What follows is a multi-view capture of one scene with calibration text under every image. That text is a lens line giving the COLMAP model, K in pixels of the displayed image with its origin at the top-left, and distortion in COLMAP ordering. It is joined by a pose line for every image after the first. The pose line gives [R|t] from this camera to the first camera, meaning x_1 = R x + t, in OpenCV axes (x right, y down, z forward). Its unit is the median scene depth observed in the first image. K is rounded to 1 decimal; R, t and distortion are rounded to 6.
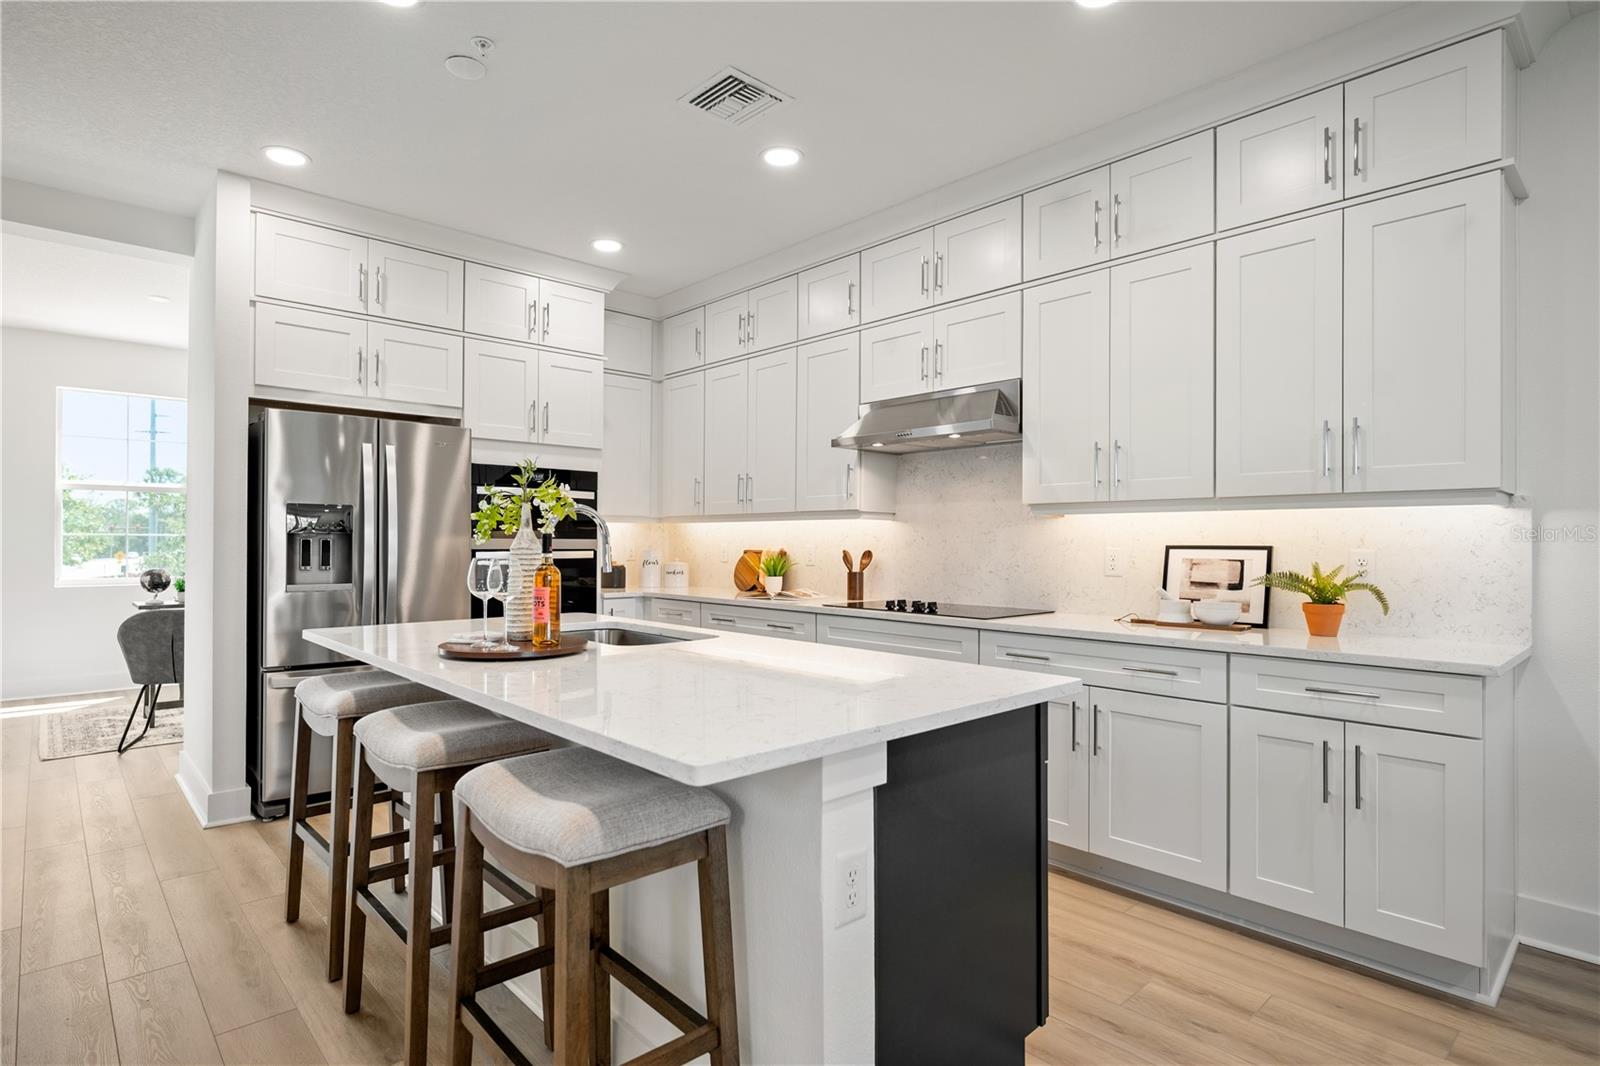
lens RADIAL K [[826.9, 0, 783.7], [0, 826.9, 533.4], [0, 0, 1]] dist [-0.004244, -0.000299]
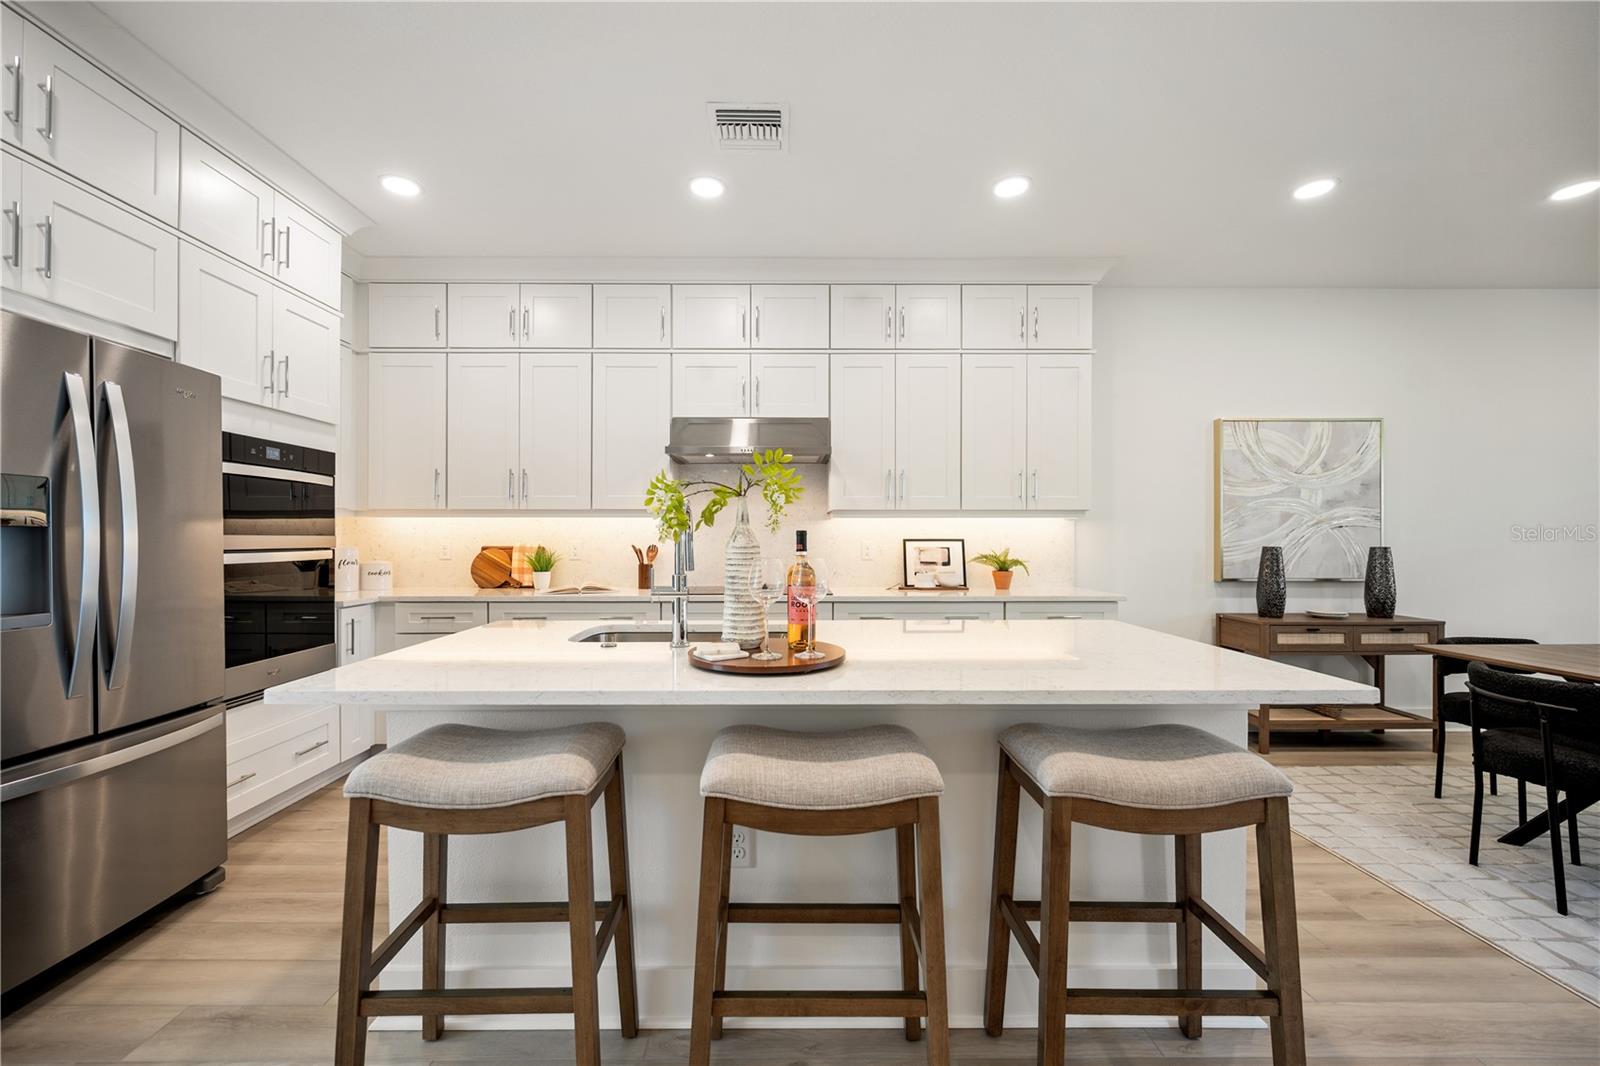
lens RADIAL K [[638.0, 0, 796.1], [0, 638.0, 538.2], [0, 0, 1]] dist [-0.001513, -0.000202]
pose [[0.663616, -0.005172, 0.748056, -0.534645], [-0.005538, 0.999915, 0.011827, -0.000186], [-0.748053, -0.011991, 0.663530, 0.327623]]
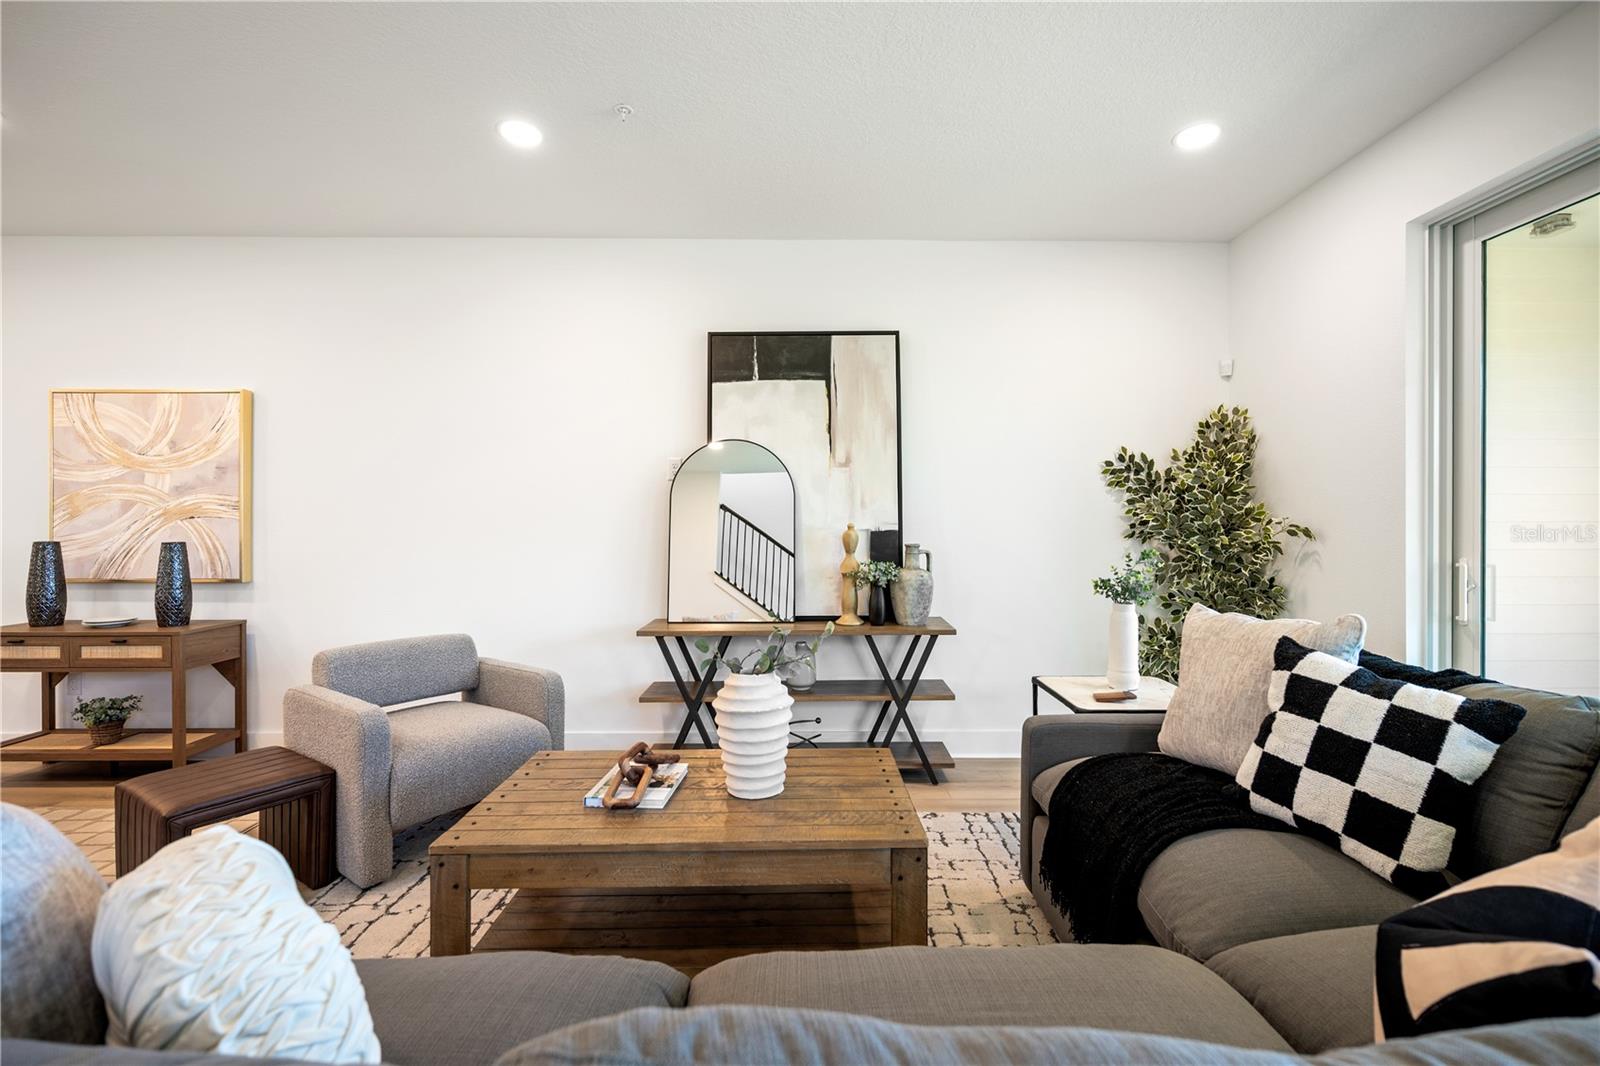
lens RADIAL K [[682.6, 0, 813.5], [0, 682.6, 523.8], [0, 0, 1]] dist [-0.003872, 0.000424]
pose [[0.655811, -0.003423, 0.754918, 0.800926], [-0.003278, 0.999967, 0.007382, -0.013921], [-0.754918, -0.007316, 0.655778, -1.024151]]
